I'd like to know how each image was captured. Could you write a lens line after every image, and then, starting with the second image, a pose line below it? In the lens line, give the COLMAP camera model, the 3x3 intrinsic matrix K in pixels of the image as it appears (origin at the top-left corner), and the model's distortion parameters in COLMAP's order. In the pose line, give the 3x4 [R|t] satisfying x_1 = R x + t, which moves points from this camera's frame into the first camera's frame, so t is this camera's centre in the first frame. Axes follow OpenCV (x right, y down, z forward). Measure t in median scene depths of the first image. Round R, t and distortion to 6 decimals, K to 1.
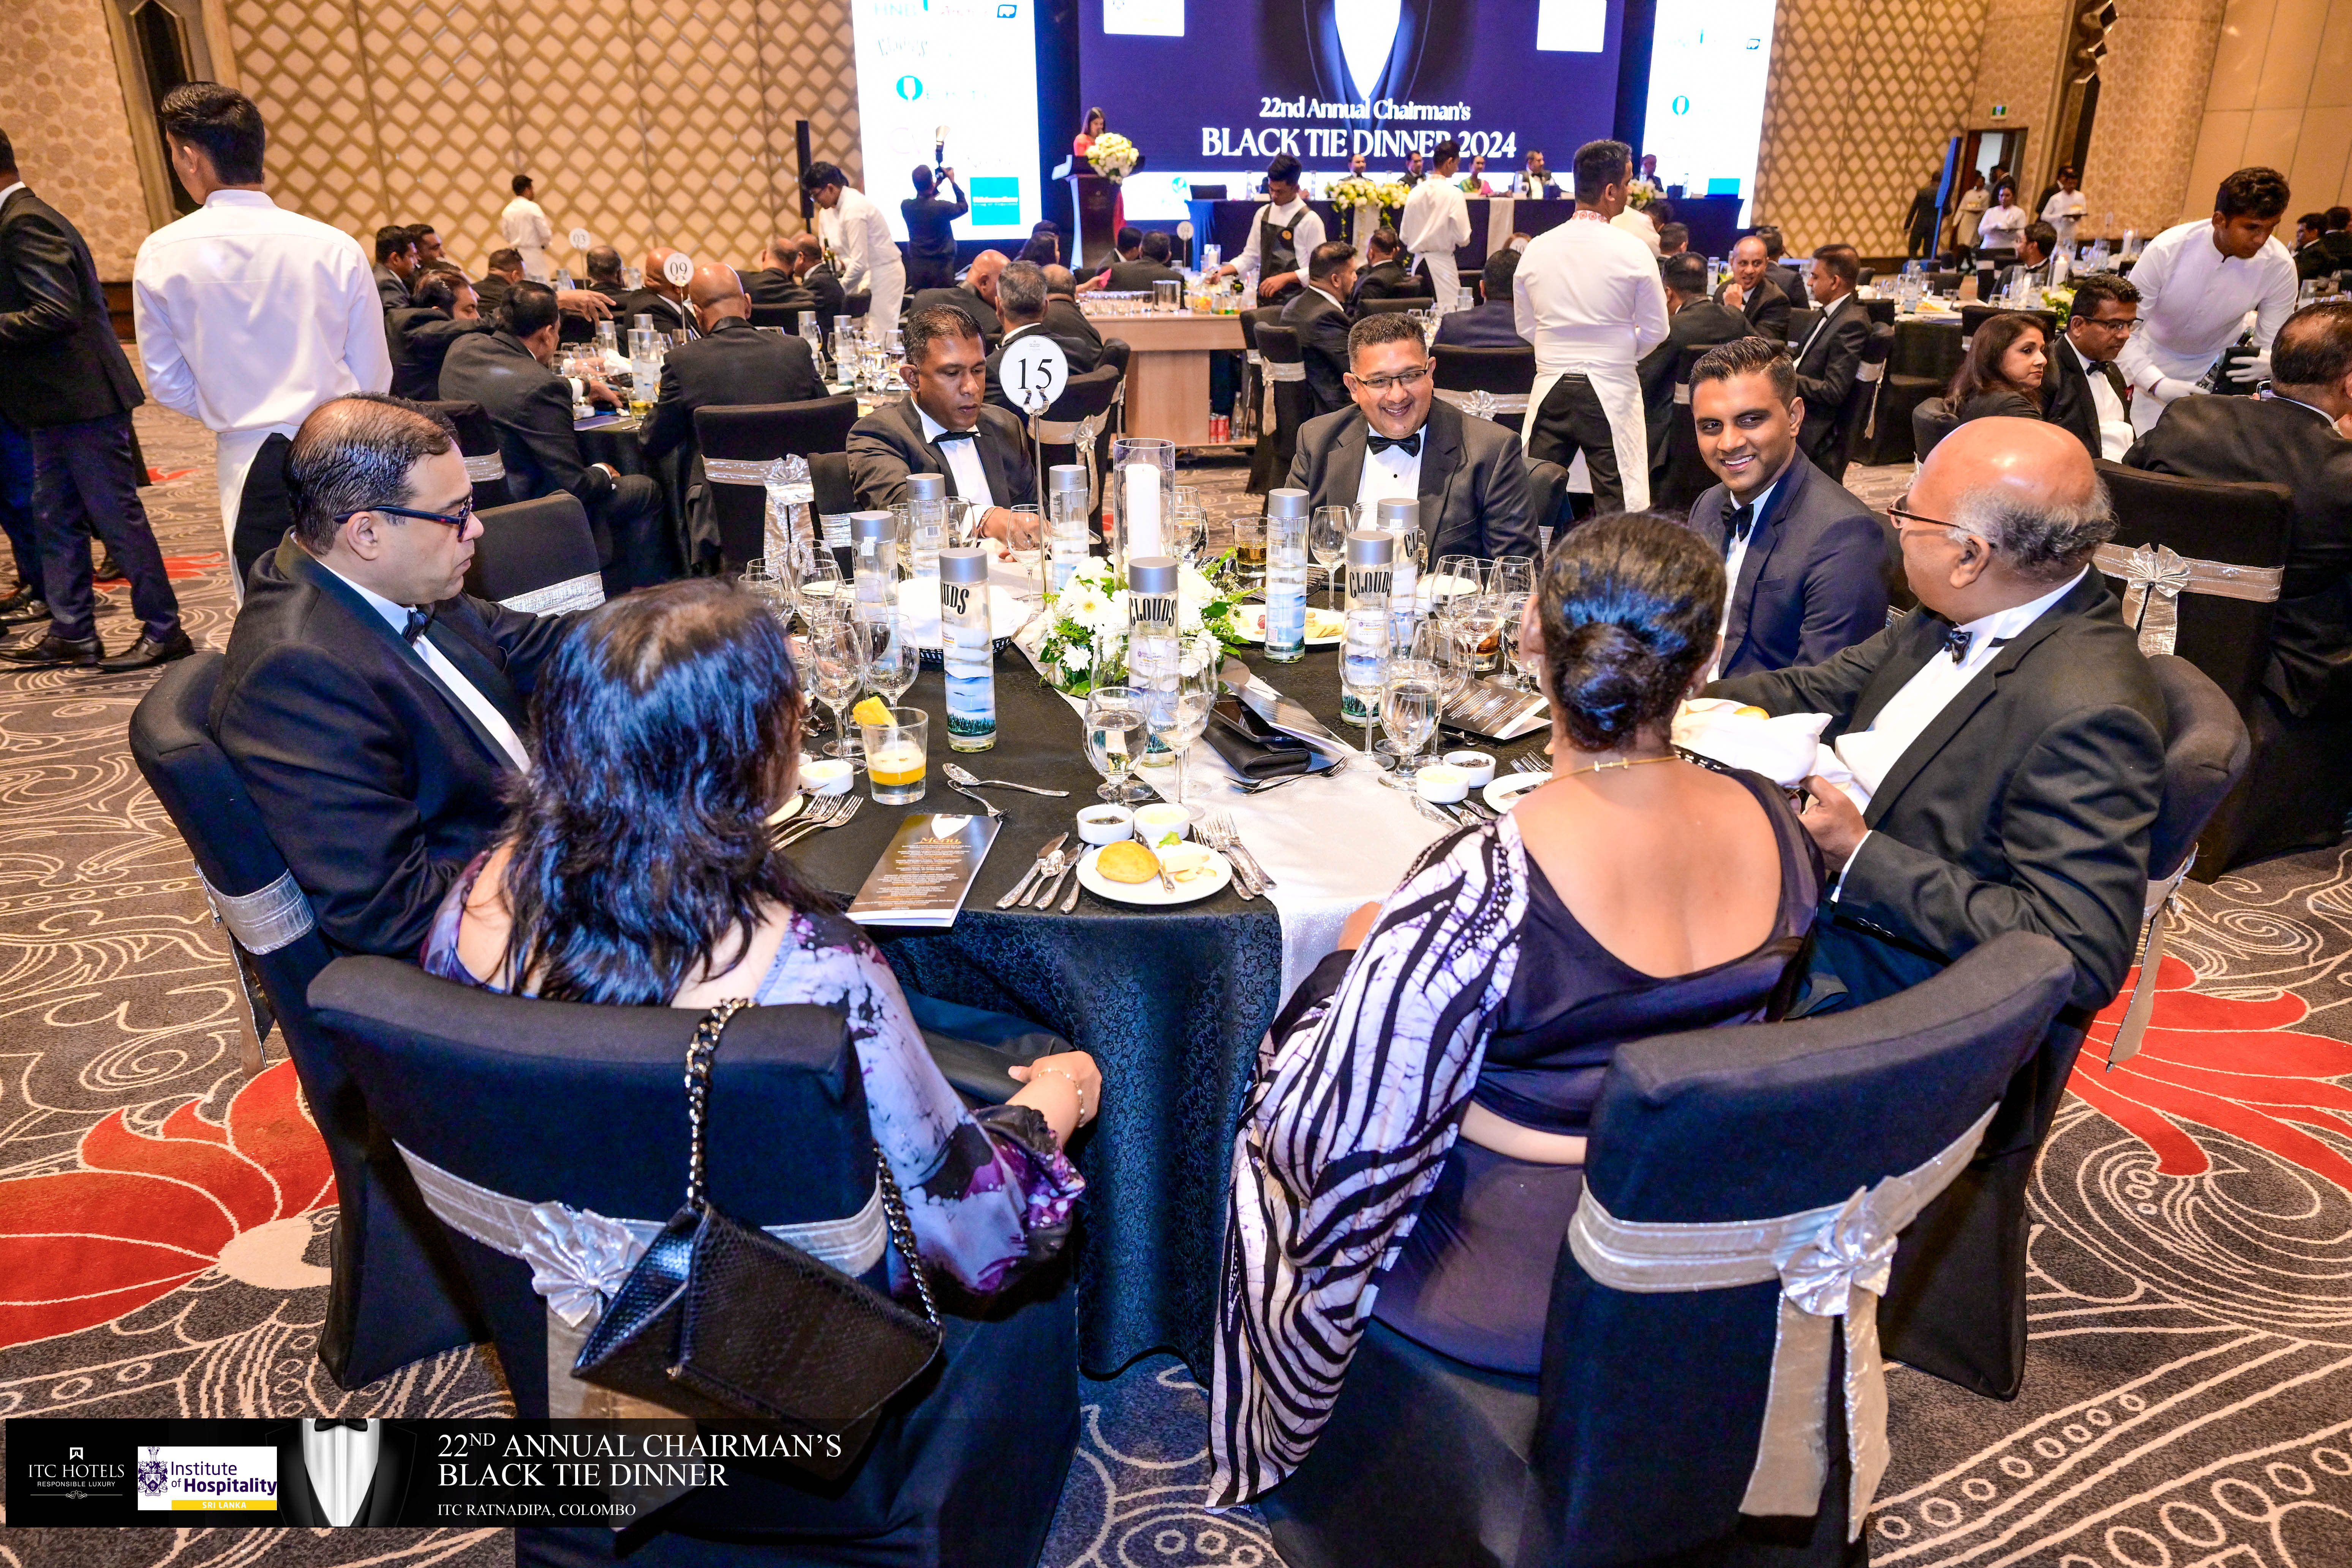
lens RADIAL K [[1578.1, 0, 1177.1], [0, 1578.1, 791.9], [0, 0, 1]] dist [0.003983, -0.001975]
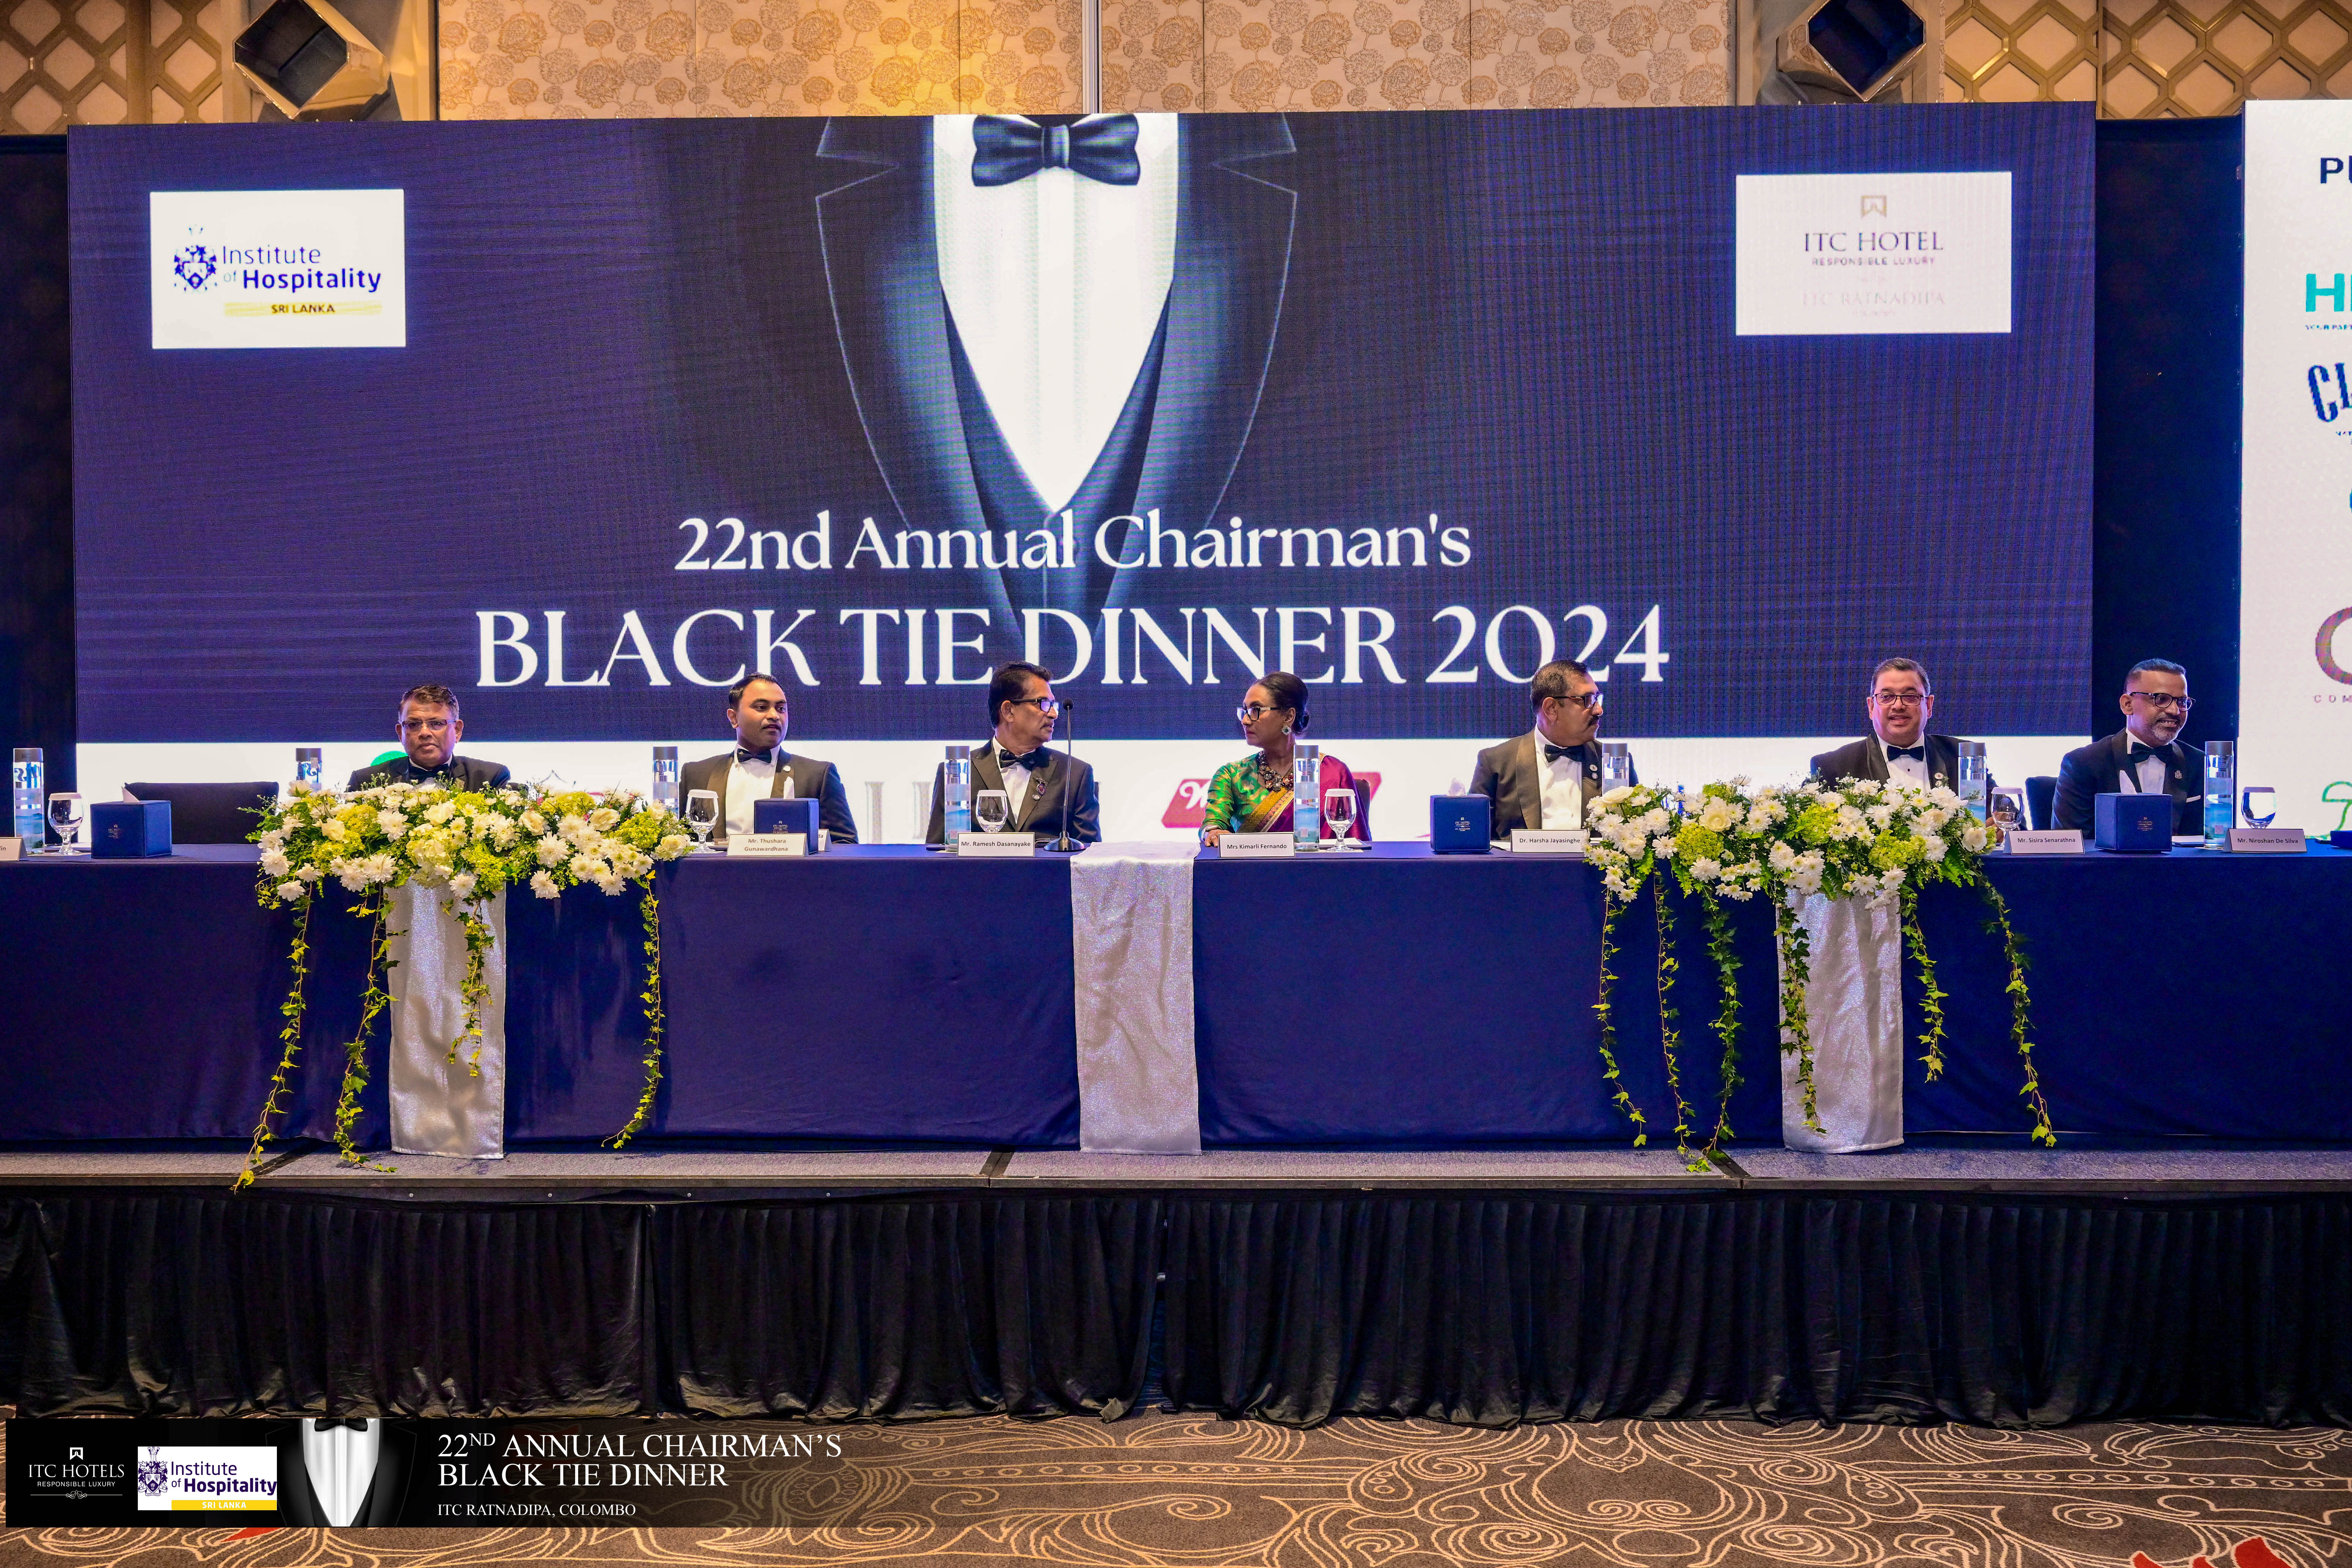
lens RADIAL K [[2106.7, 0, 1193.2], [0, 2106.7, 772.8], [0, 0, 1]] dist [-0.006447, 0.023623]
pose [[0.900221, 0.008790, -0.435344, 0.319364], [-0.154087, 0.941534, -0.299618, -0.274697], [0.407258, 0.336803, 0.848943, 0.684984]]
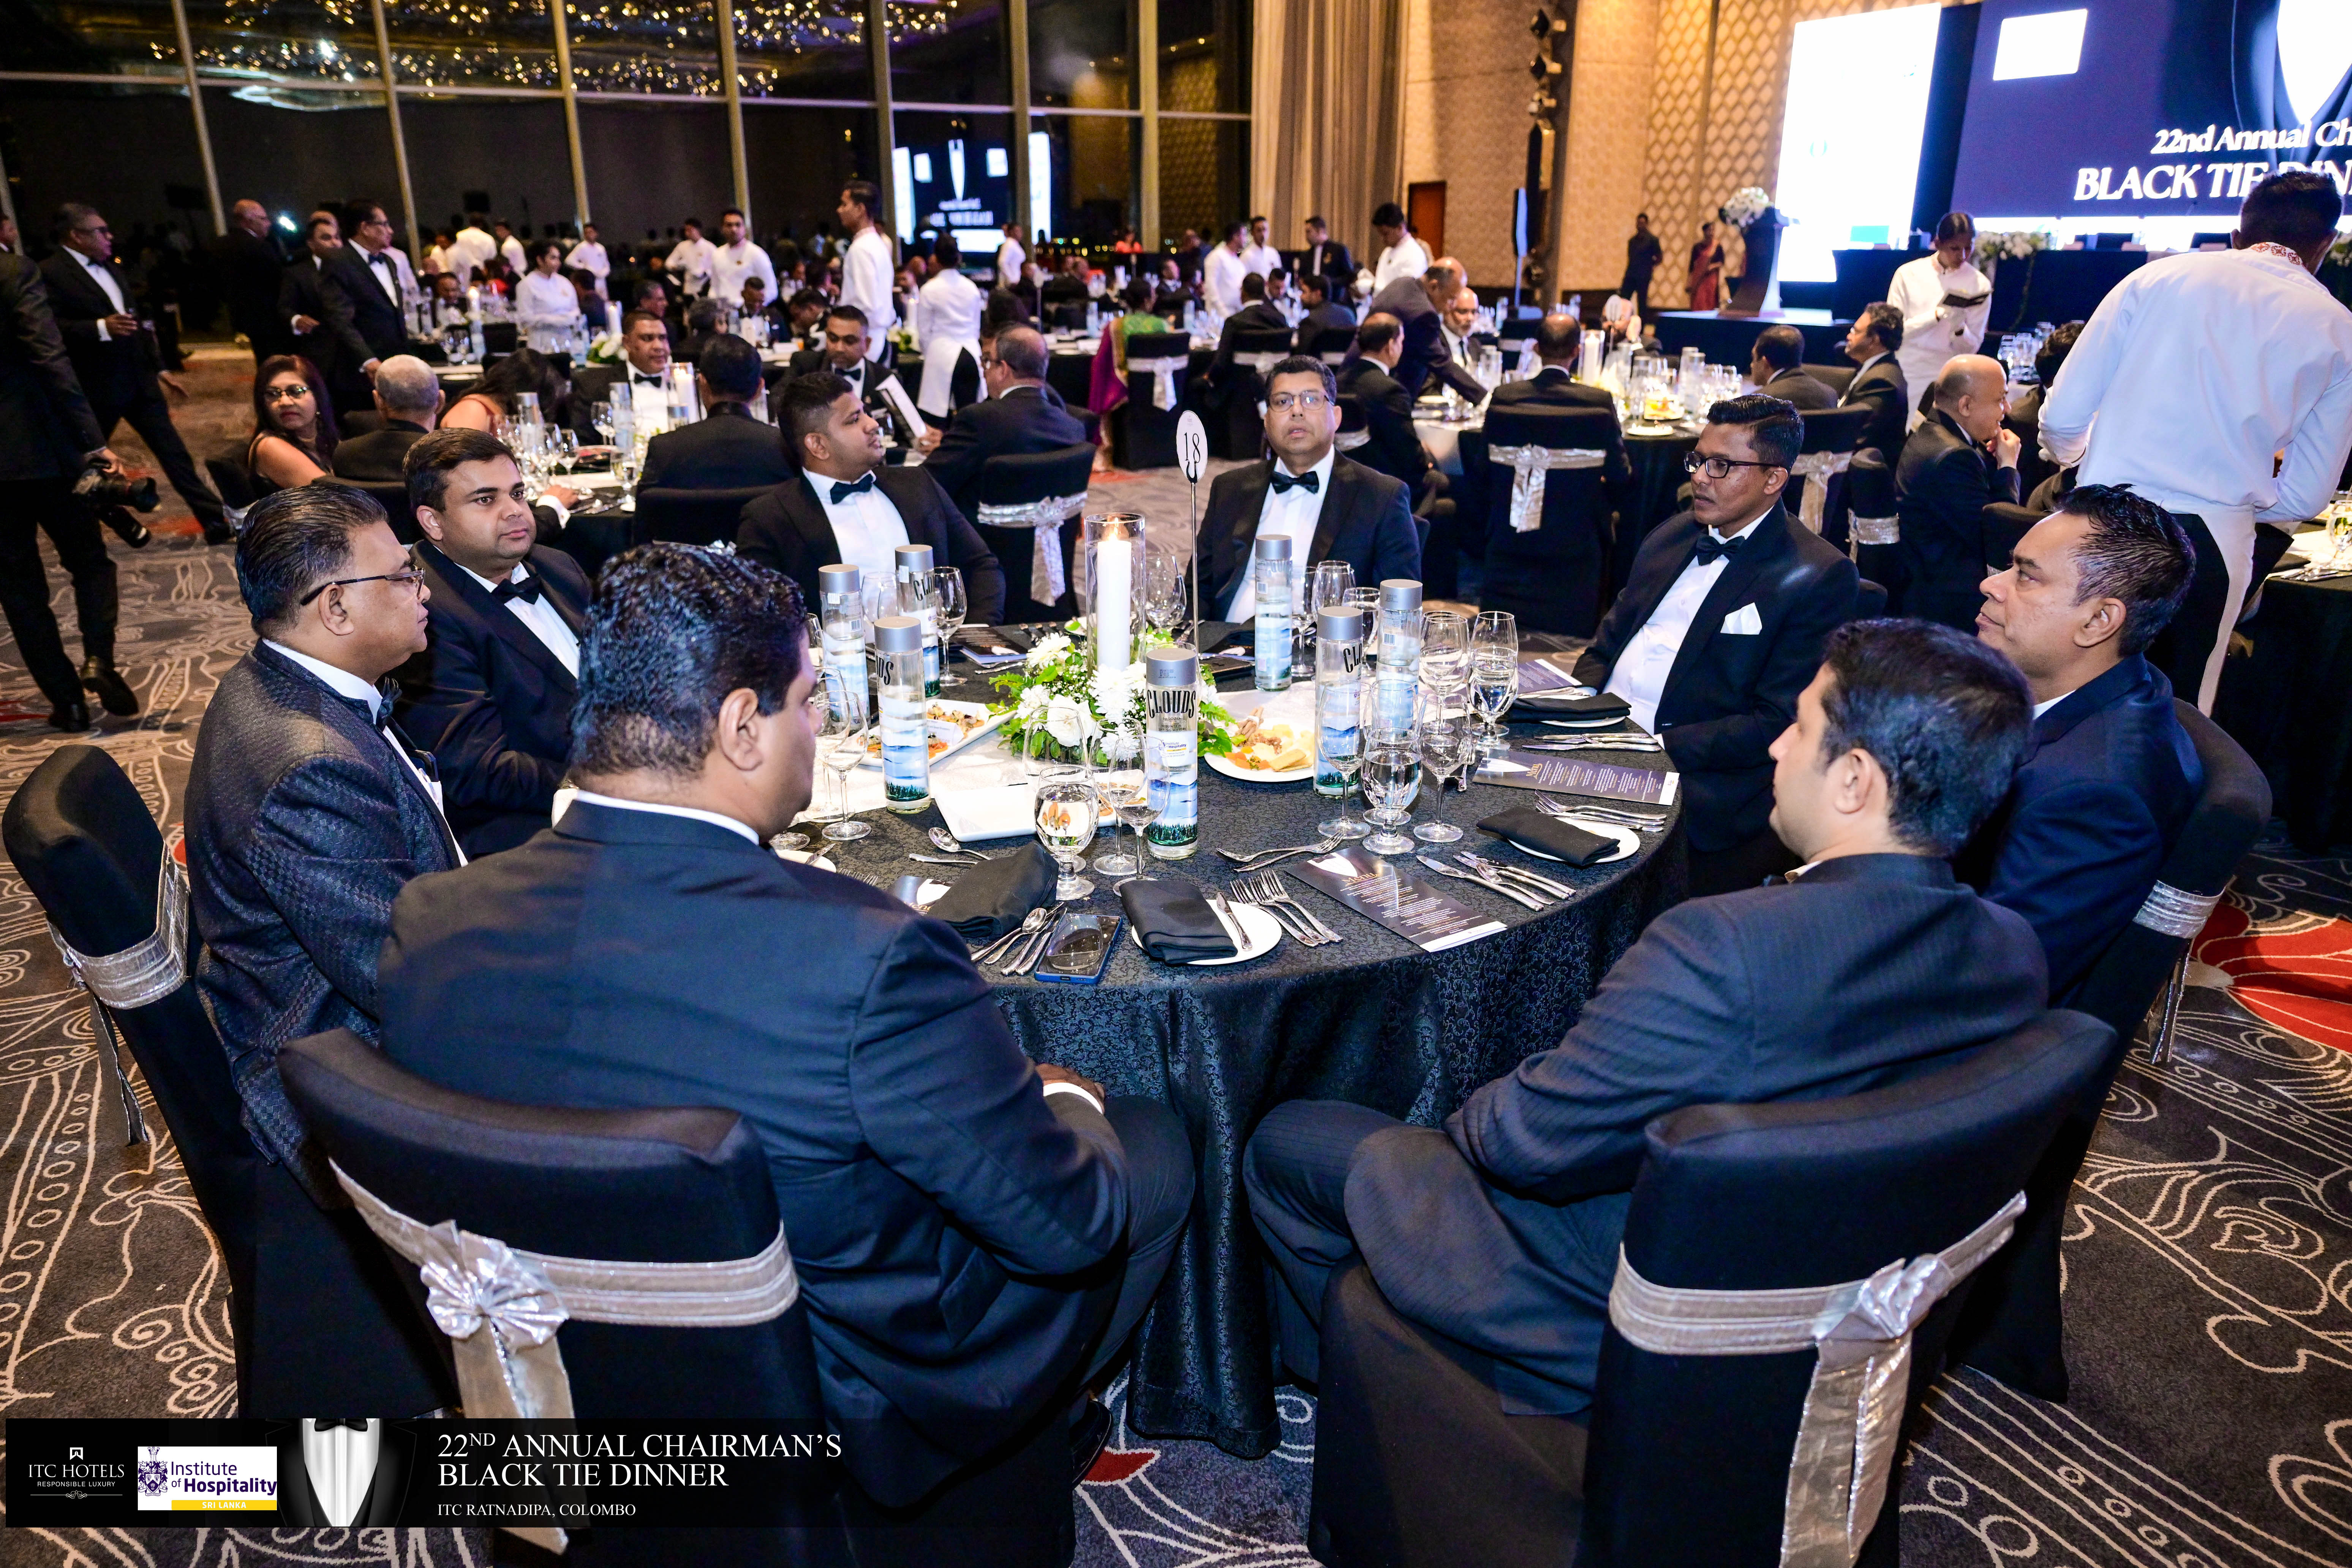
lens RADIAL K [[1578.1, 0, 1180.9], [0, 1578.1, 795.9], [0, 0, 1]] dist [0.003983, -0.001975]
pose [[0.061975, 0.337253, -0.939372, 0.925867], [-0.357701, 0.886166, 0.294552, -0.177394], [0.931778, 0.317759, 0.175556, 0.455855]]
